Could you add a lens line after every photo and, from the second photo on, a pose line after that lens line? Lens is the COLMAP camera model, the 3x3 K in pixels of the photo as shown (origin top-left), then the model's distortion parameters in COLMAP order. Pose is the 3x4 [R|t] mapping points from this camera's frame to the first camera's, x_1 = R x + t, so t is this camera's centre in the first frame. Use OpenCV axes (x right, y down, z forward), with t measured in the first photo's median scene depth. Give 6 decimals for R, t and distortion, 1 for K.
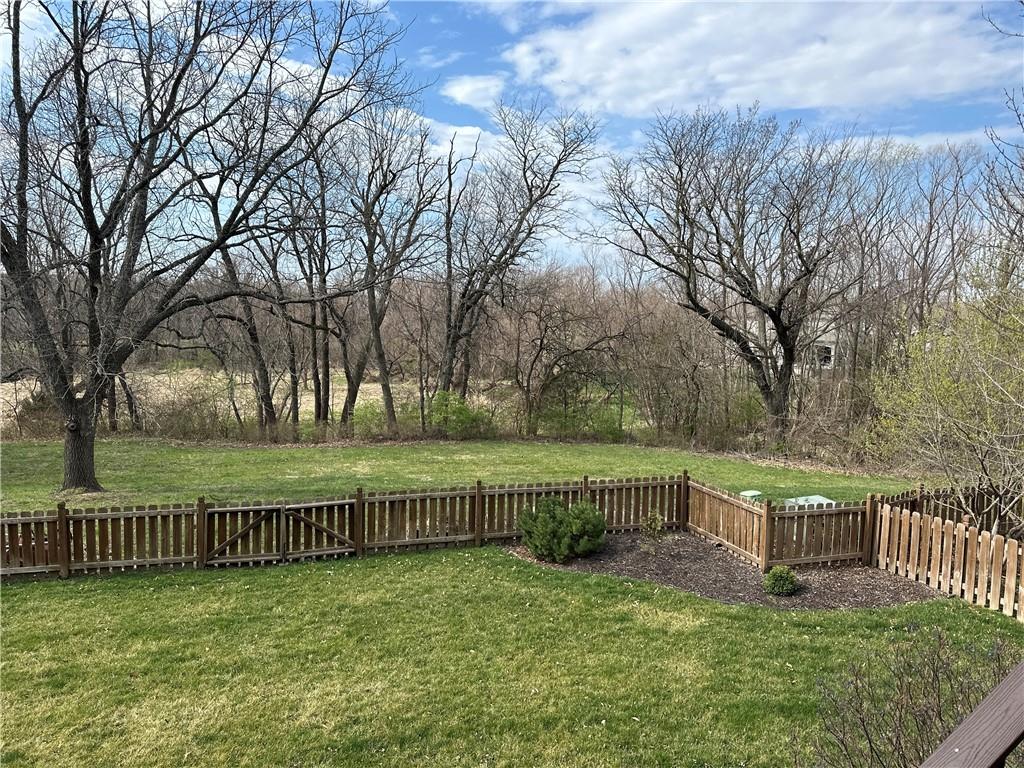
lens RADIAL K [[734.0, 0, 507.4], [0, 734.0, 380.9], [0, 0, 1]] dist [0.106573, -0.105996]
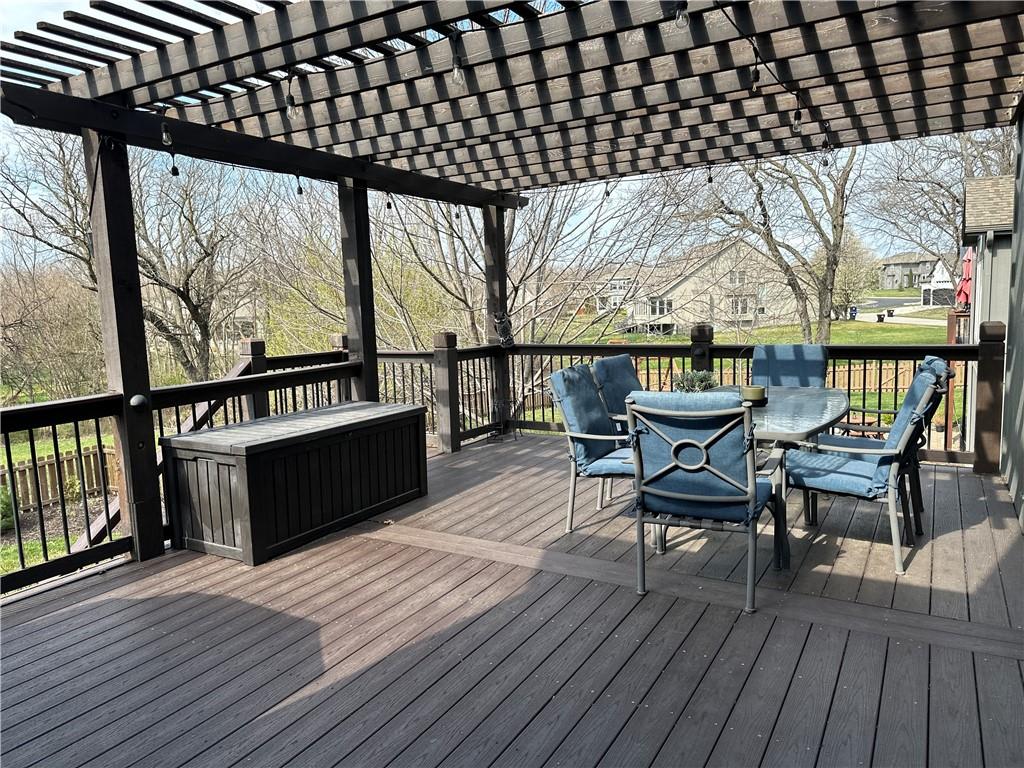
lens RADIAL K [[734.0, 0, 516.6], [0, 734.0, 384.7], [0, 0, 1]] dist [0.106573, -0.105996]
pose [[0.741778, -0.128782, 0.658164, -0.039637], [0.104727, 0.991593, 0.075991, 0.024963], [-0.662418, 0.012559, 0.749029, -0.378964]]
